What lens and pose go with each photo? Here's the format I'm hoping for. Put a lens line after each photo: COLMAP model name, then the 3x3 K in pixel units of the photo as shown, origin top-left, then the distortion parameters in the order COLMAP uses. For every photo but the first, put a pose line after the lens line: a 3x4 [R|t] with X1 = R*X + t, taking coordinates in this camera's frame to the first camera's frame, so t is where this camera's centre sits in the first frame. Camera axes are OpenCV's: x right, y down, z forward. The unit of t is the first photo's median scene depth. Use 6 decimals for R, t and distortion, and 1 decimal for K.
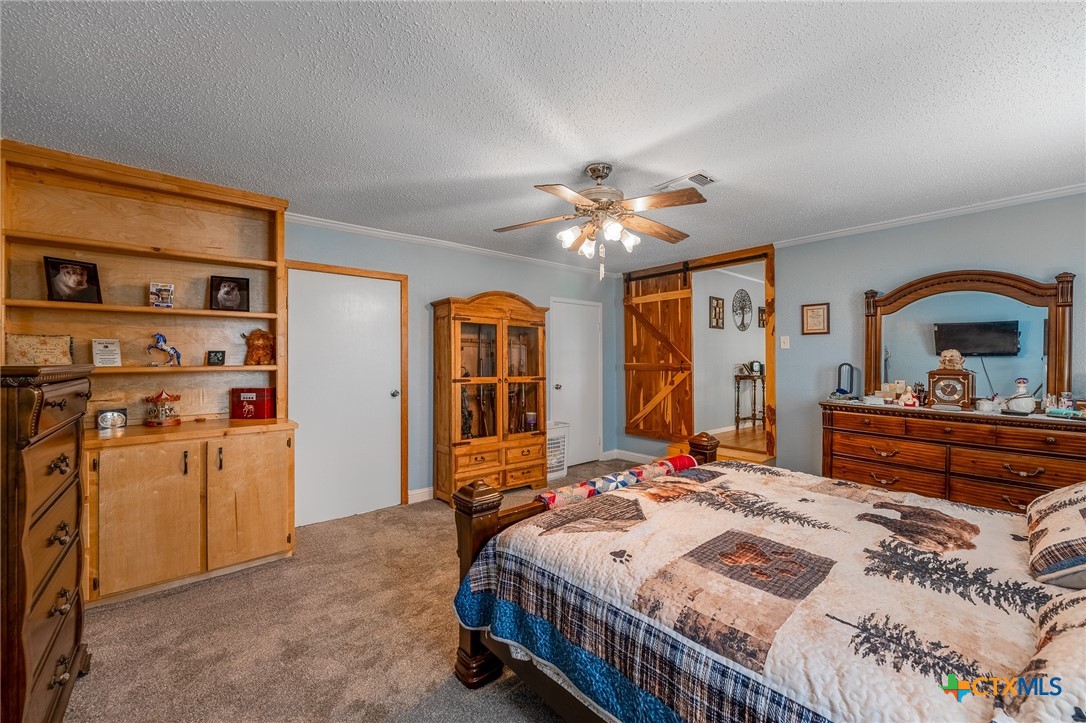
lens RADIAL K [[439.1, 0, 543.1], [0, 439.1, 359.3], [0, 0, 1]] dist [0.001822, -0.000352]
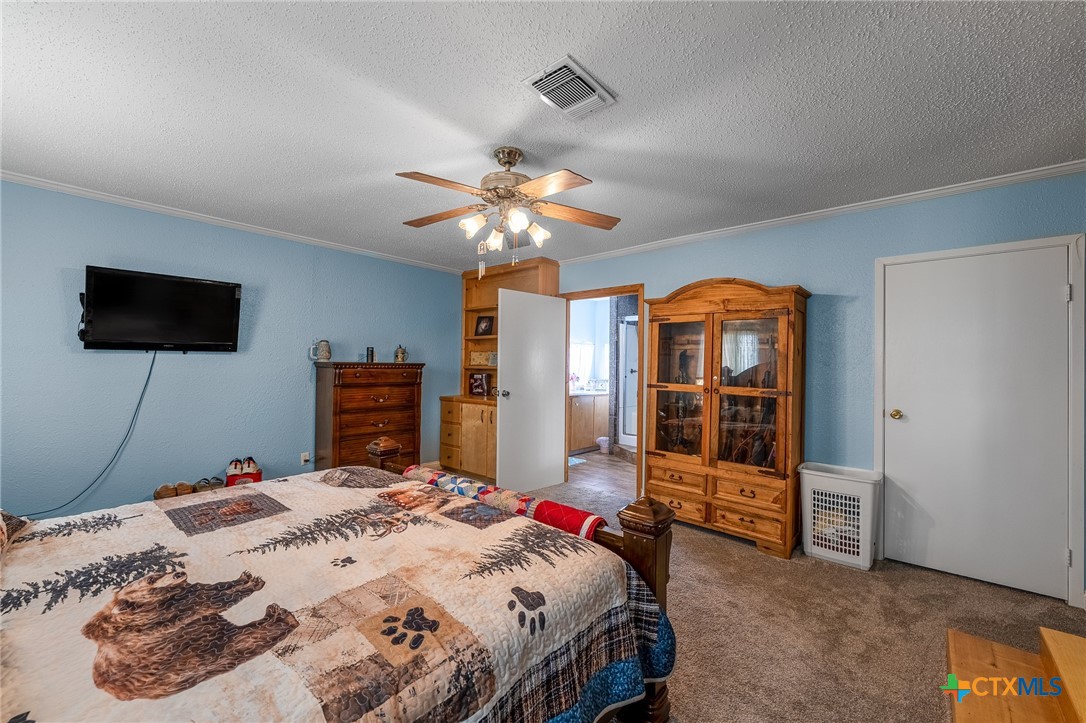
lens RADIAL K [[439.1, 0, 543.1], [0, 439.1, 359.3], [0, 0, 1]] dist [0.001822, -0.000352]
pose [[0.132683, -0.011162, -0.991096, 1.316272], [-0.015671, 0.999788, -0.013358, 0.012902], [0.991035, 0.017304, 0.132480, 1.207346]]
